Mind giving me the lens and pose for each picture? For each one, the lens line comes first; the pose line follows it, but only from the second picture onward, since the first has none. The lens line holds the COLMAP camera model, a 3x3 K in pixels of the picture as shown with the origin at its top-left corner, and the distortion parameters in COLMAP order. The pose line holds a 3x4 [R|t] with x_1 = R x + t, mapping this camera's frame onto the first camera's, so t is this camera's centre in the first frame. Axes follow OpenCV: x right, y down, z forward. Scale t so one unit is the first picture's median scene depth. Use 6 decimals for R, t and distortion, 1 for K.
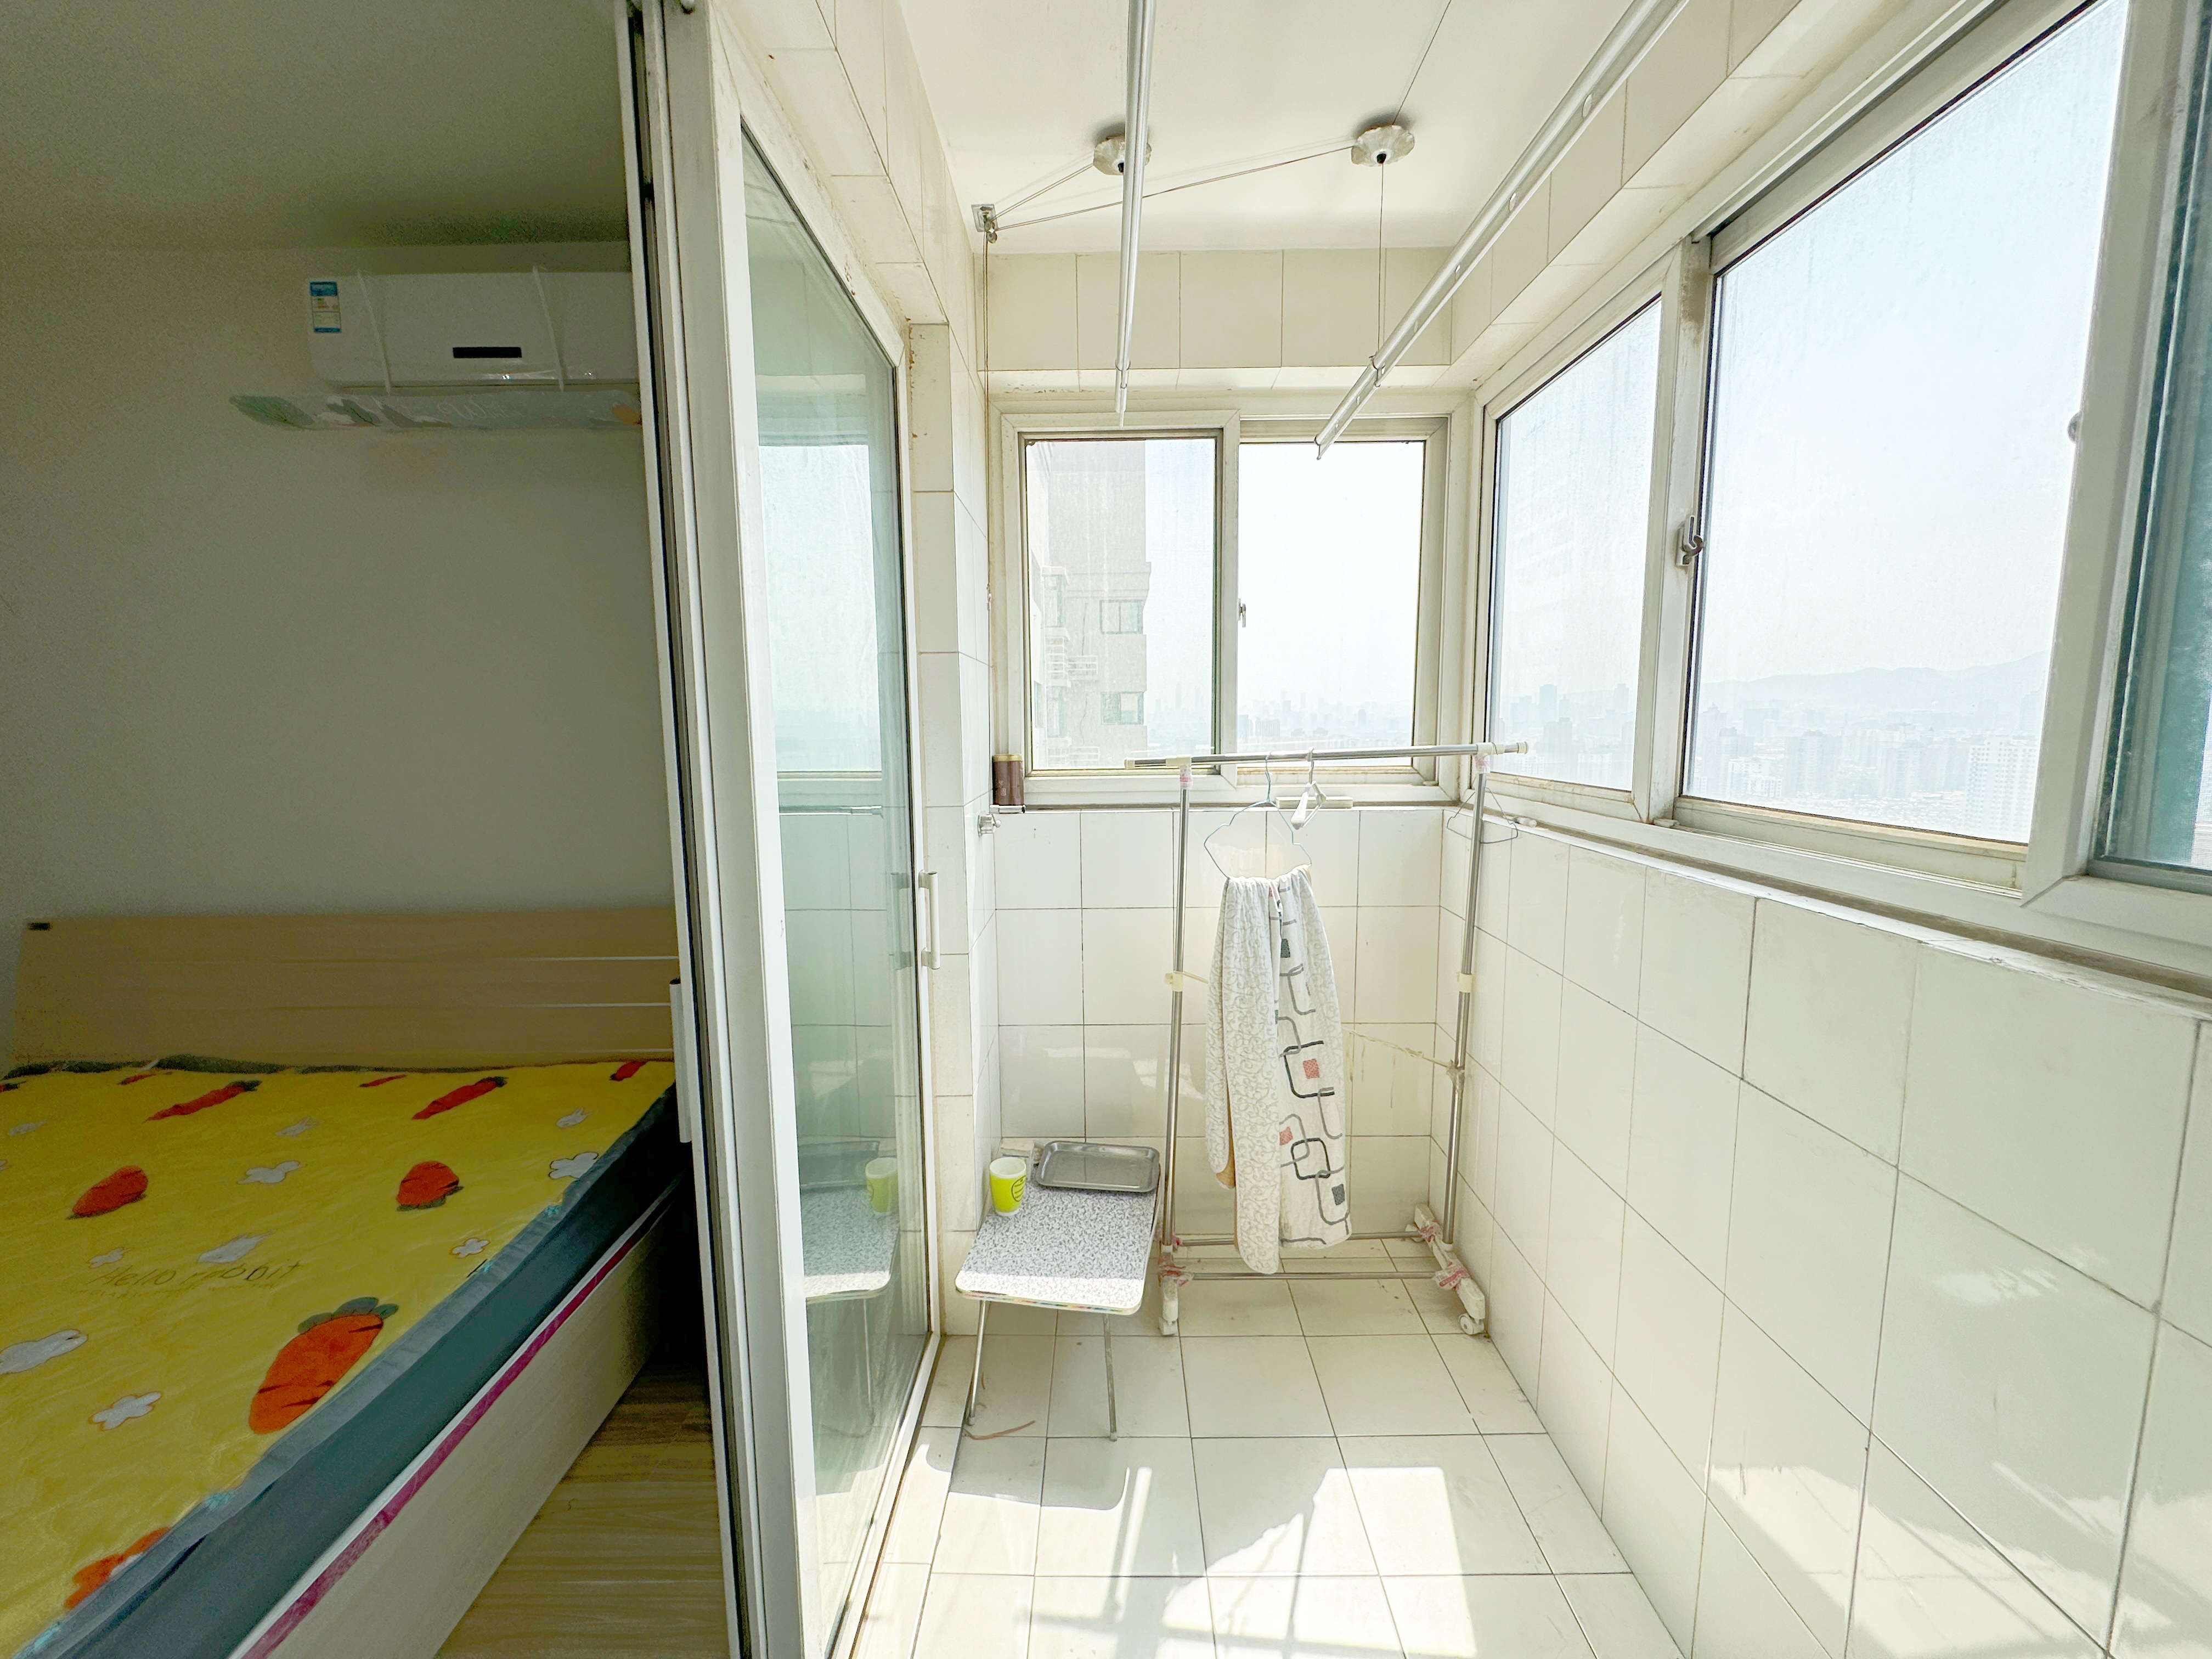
lens RADIAL K [[873.7, 0, 1099.8], [0, 873.7, 829.3], [0, 0, 1]] dist [-0.000904, -0.000222]
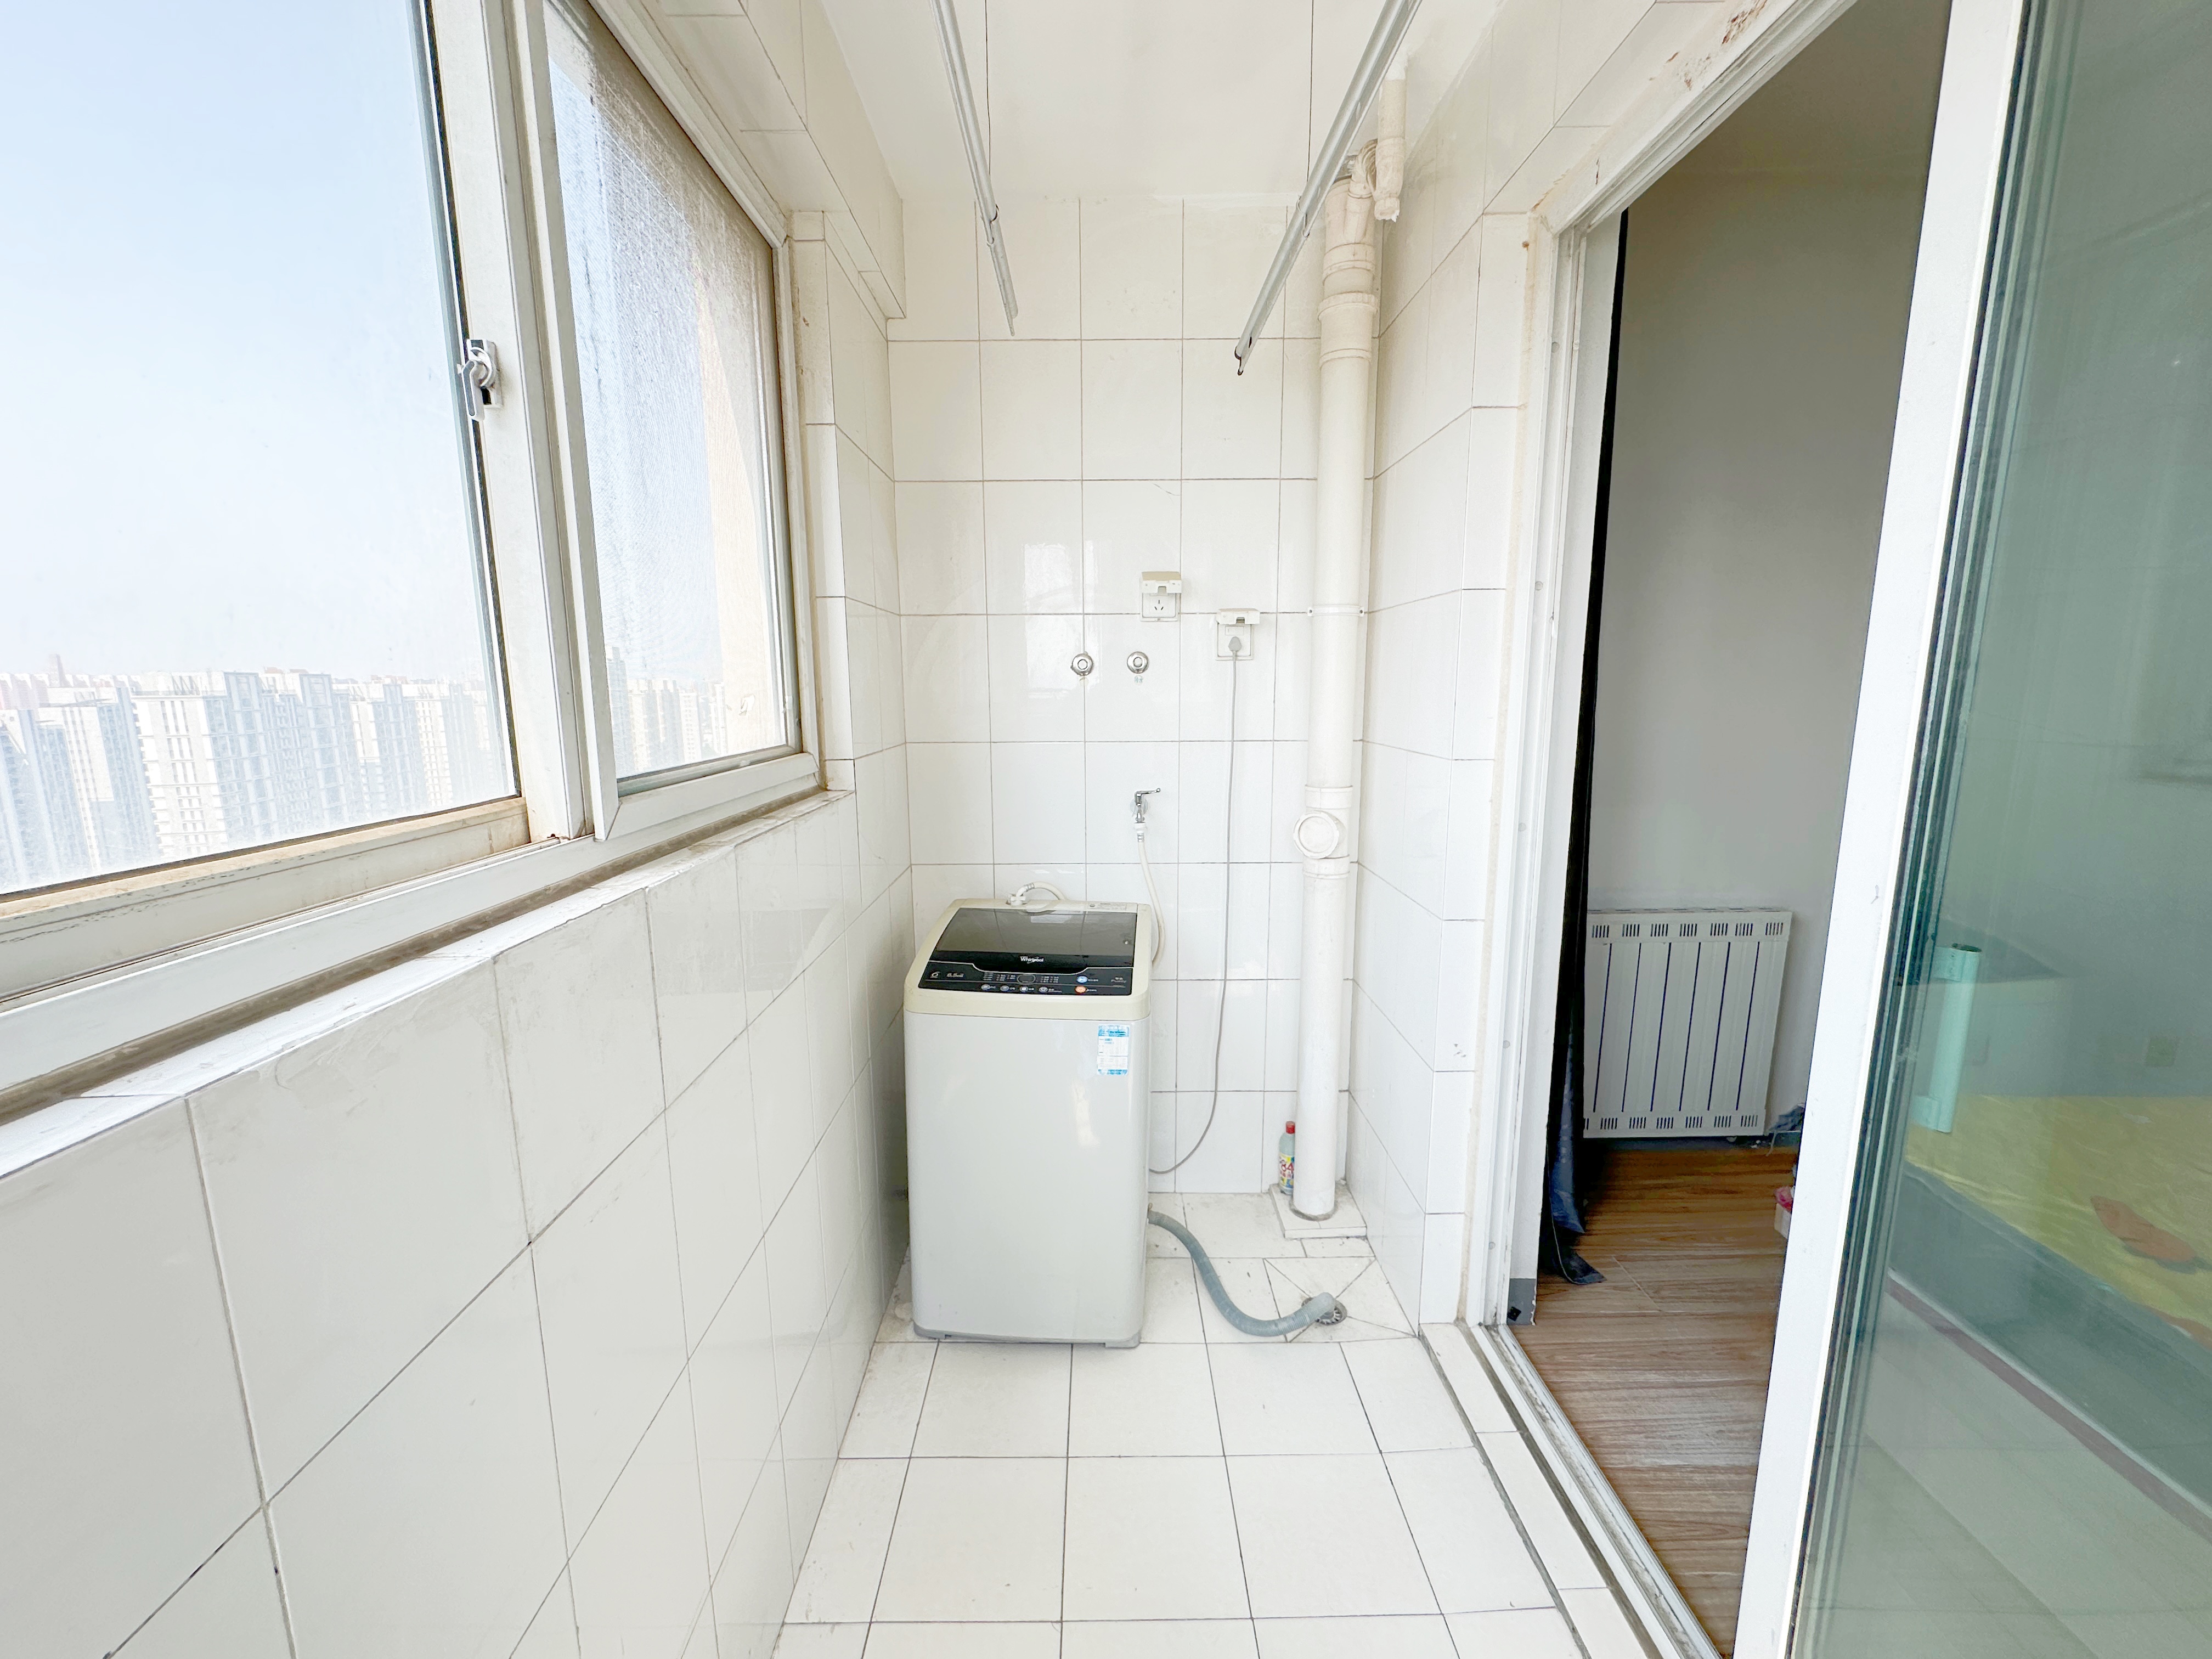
lens RADIAL K [[873.7, 0, 1099.8], [0, 873.7, 829.3], [0, 0, 1]] dist [-0.000904, -0.000222]
pose [[-0.999686, 0.019931, -0.015194, 0.439835], [0.014795, 0.958681, 0.284098, -0.185574], [0.020228, 0.283784, -0.958675, 1.765863]]
